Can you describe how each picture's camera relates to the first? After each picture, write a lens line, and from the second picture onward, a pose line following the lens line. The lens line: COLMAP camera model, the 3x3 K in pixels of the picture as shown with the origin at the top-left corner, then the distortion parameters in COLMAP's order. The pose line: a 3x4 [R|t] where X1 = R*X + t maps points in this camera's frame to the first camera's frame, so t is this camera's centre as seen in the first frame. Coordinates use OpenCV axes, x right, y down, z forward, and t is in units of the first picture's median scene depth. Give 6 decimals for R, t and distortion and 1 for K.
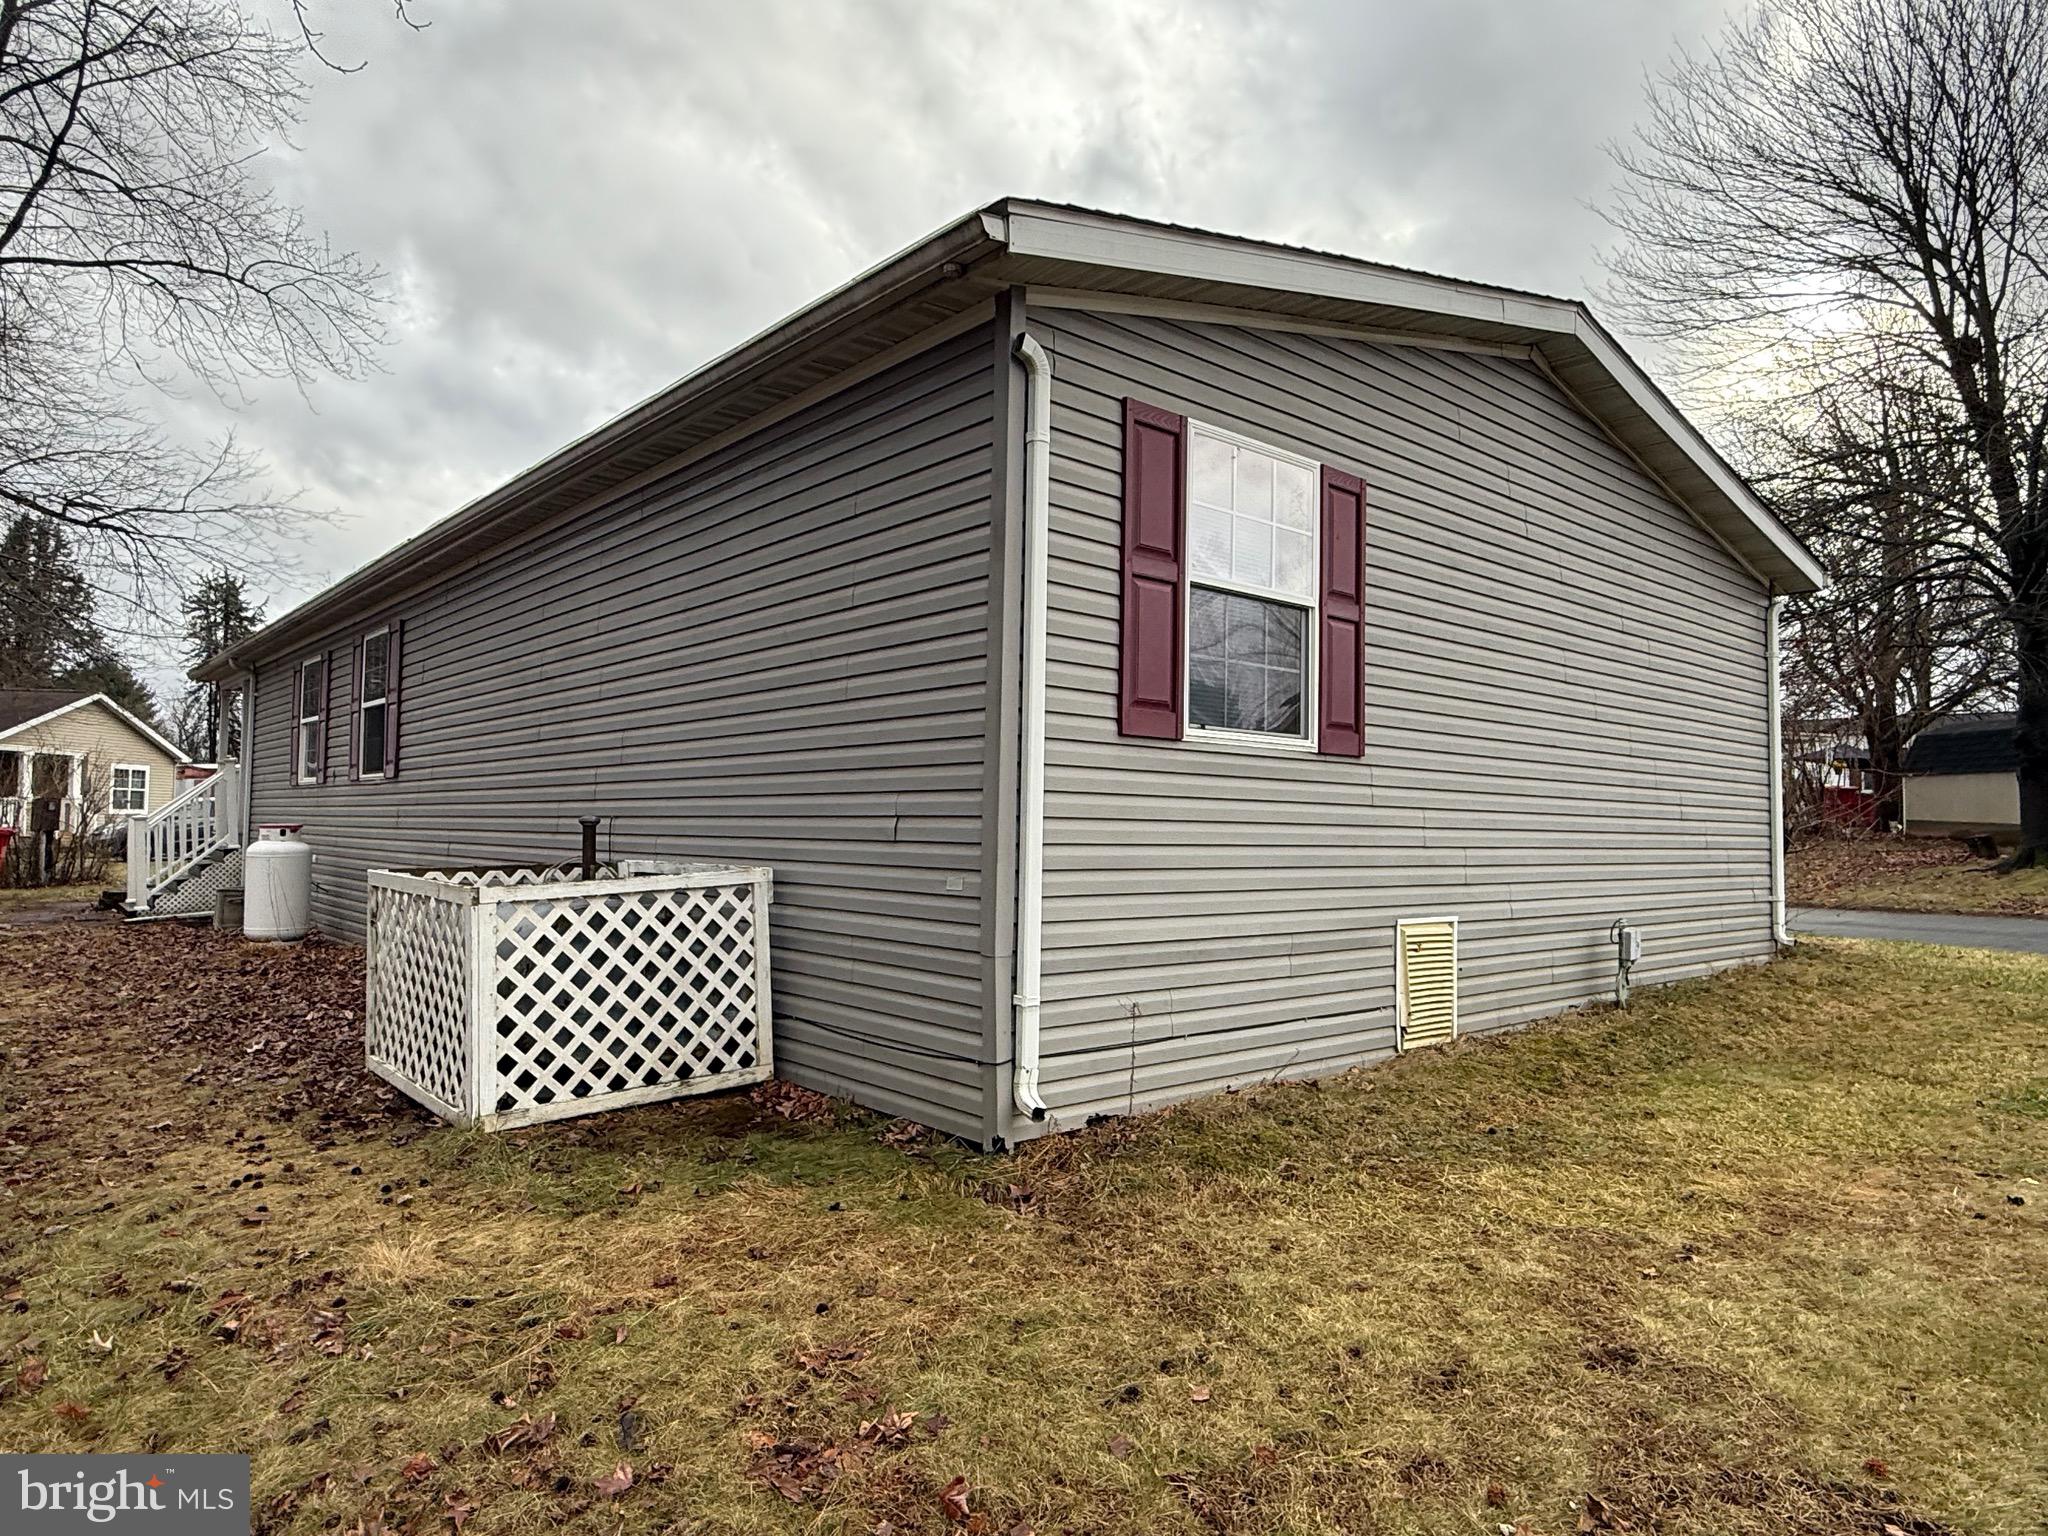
lens RADIAL K [[1245.2, 0, 1020.7], [0, 1245.2, 775.4], [0, 0, 1]] dist [0.001962, 0.000270]
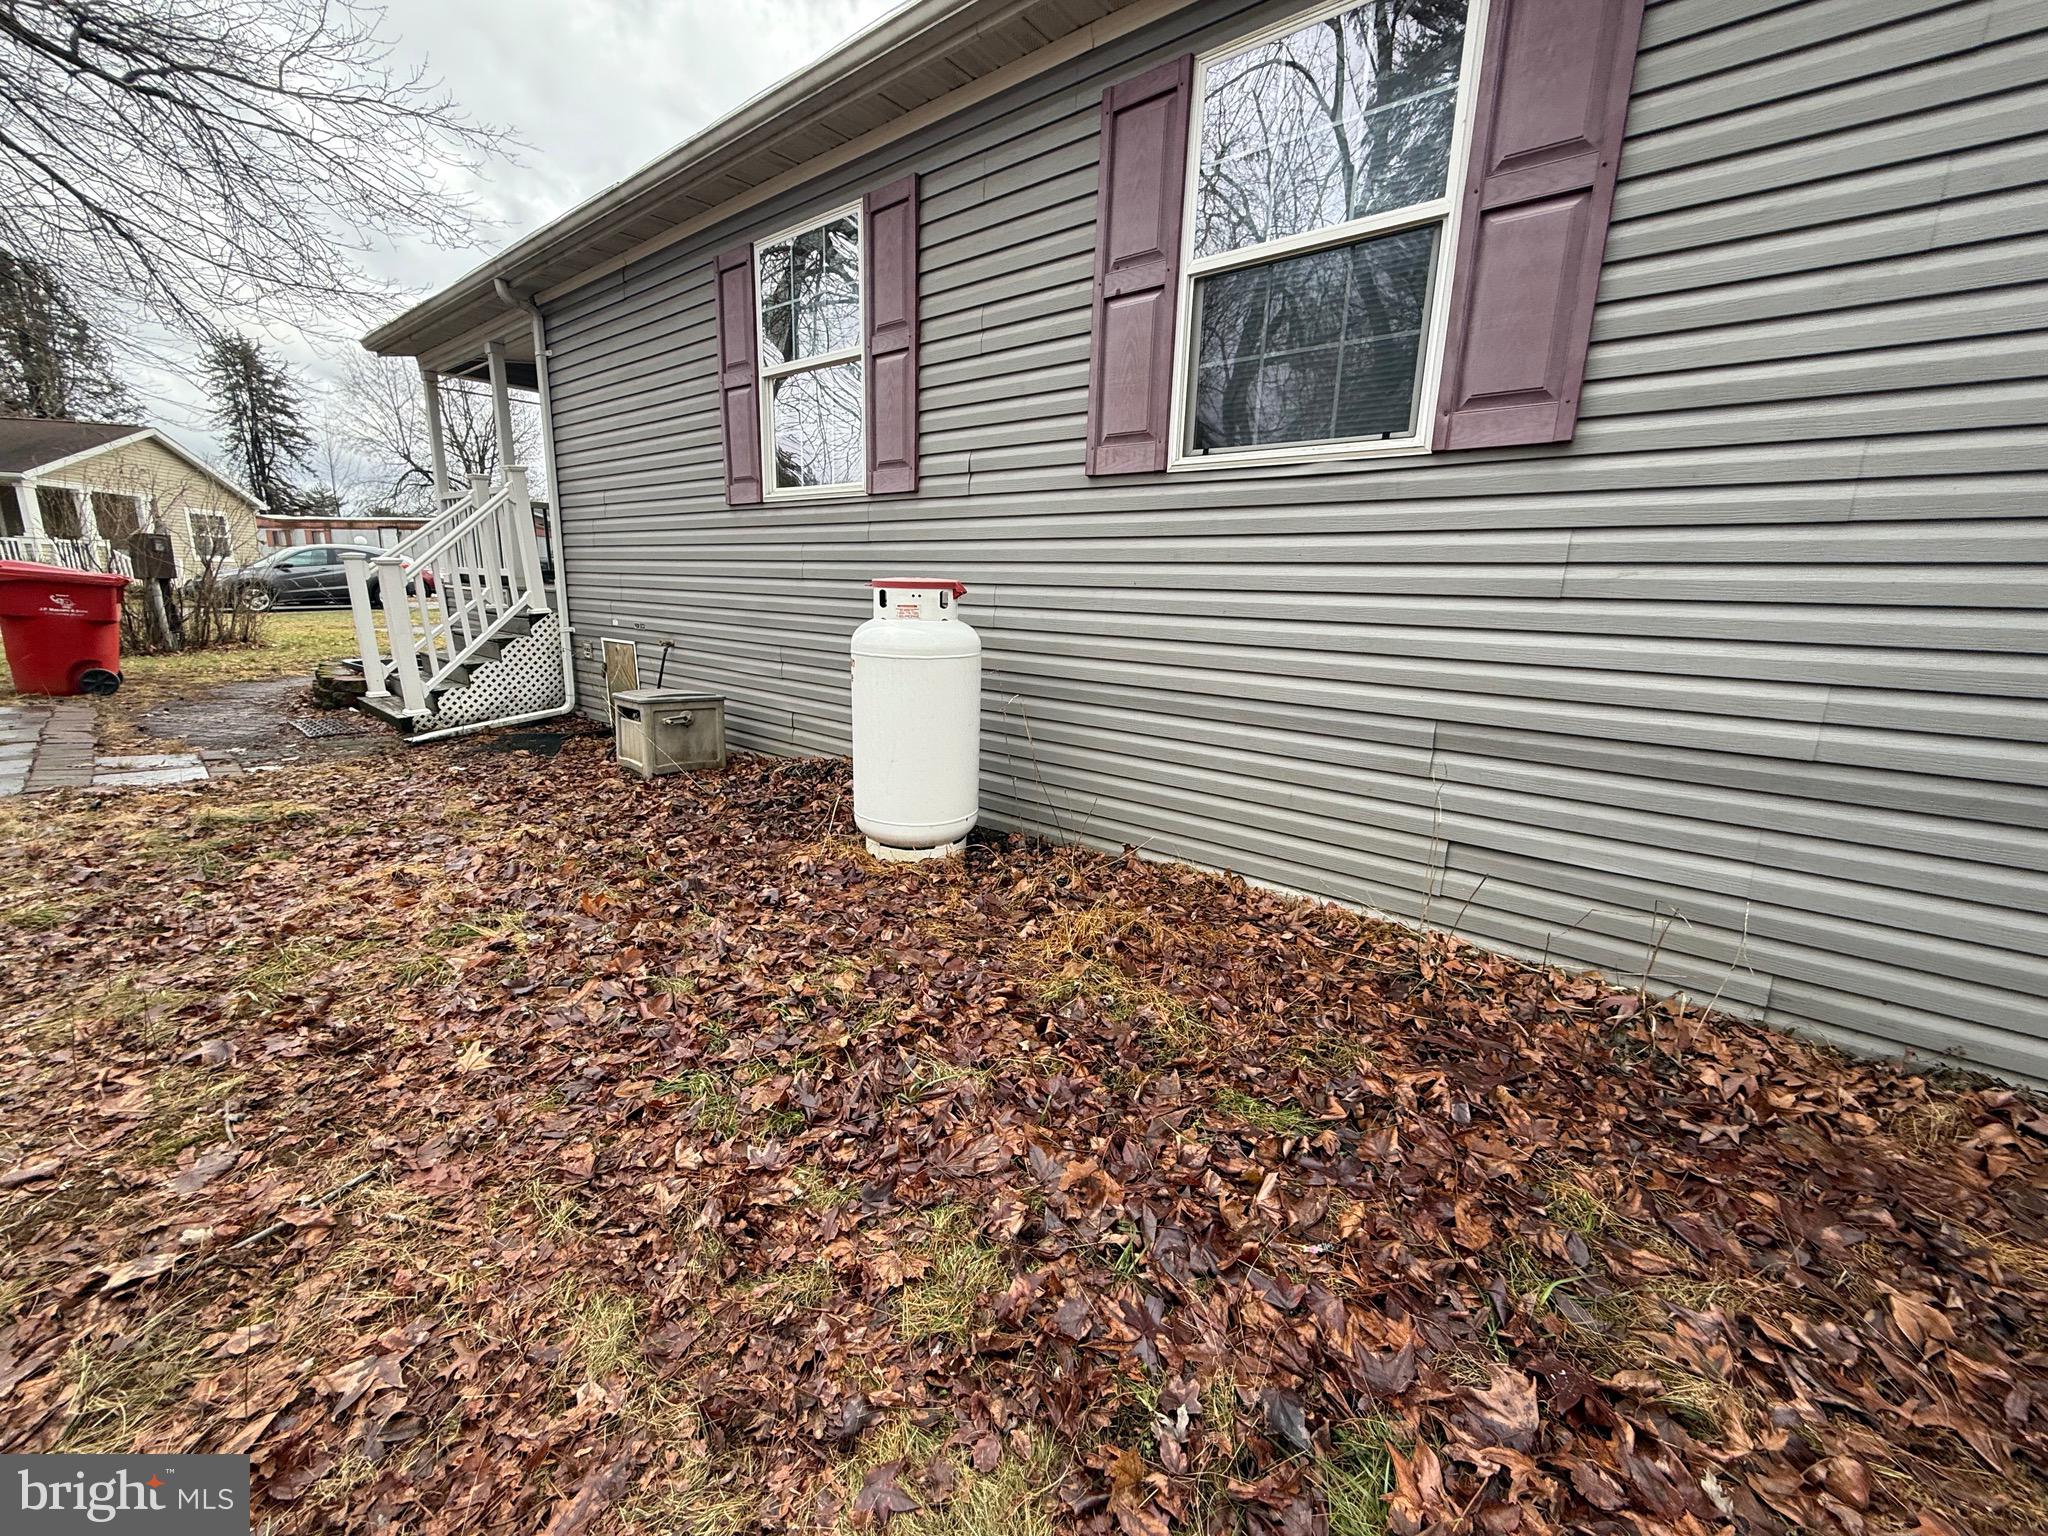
lens RADIAL K [[817.3, 0, 1023.5], [0, 817.3, 758.0], [0, 0, 1]] dist [-0.002272, -0.000280]
pose [[0.985579, -0.038649, 0.164744, -0.342823], [-0.006274, 0.964553, 0.263815, 0.013423], [-0.169100, -0.261044, 0.950401, 0.400213]]
